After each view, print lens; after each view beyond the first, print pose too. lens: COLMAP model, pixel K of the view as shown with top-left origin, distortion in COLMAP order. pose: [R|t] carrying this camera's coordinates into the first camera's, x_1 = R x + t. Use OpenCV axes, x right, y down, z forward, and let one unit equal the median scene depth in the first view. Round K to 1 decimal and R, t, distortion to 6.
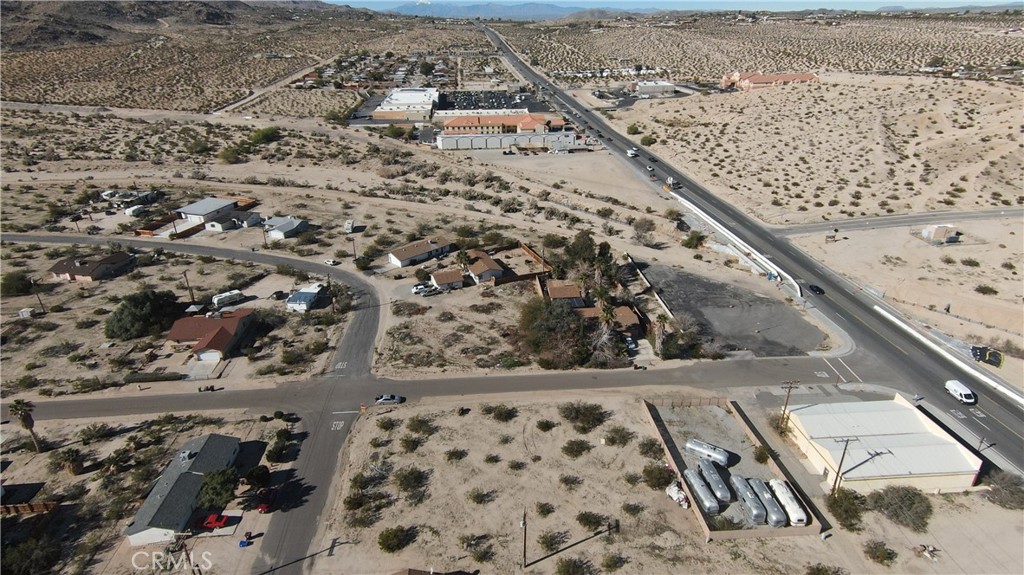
lens RADIAL K [[559.1, 0, 512.0], [0, 559.1, 287.5], [0, 0, 1]] dist [0.085334, -0.033679]
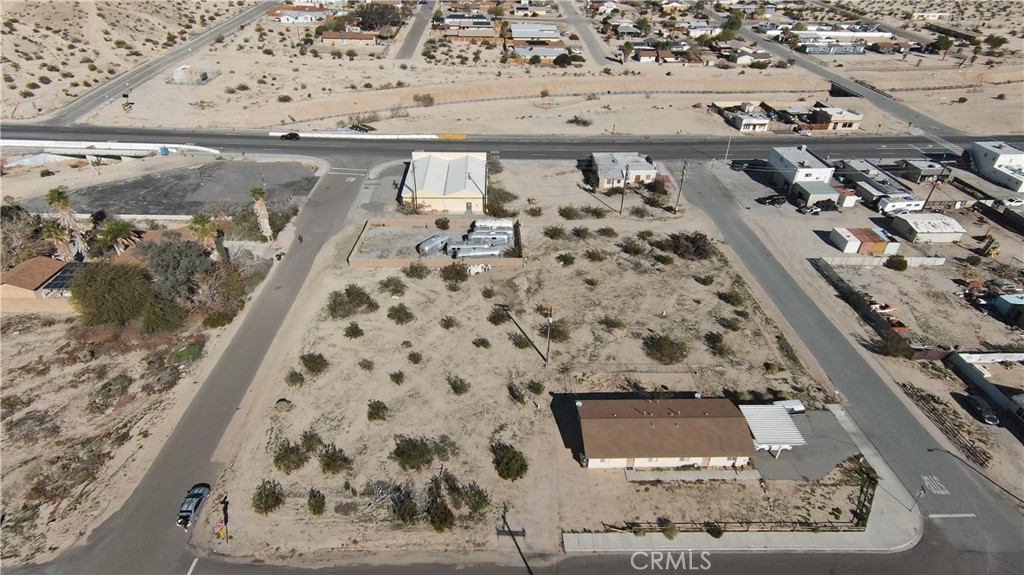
lens RADIAL K [[559.1, 0, 512.0], [0, 559.1, 287.5], [0, 0, 1]] dist [0.085334, -0.033679]
pose [[0.050818, -0.541366, 0.839250, -0.478917], [0.401005, 0.780681, 0.479304, -0.085811], [-0.914665, 0.312186, 0.256764, 0.463740]]
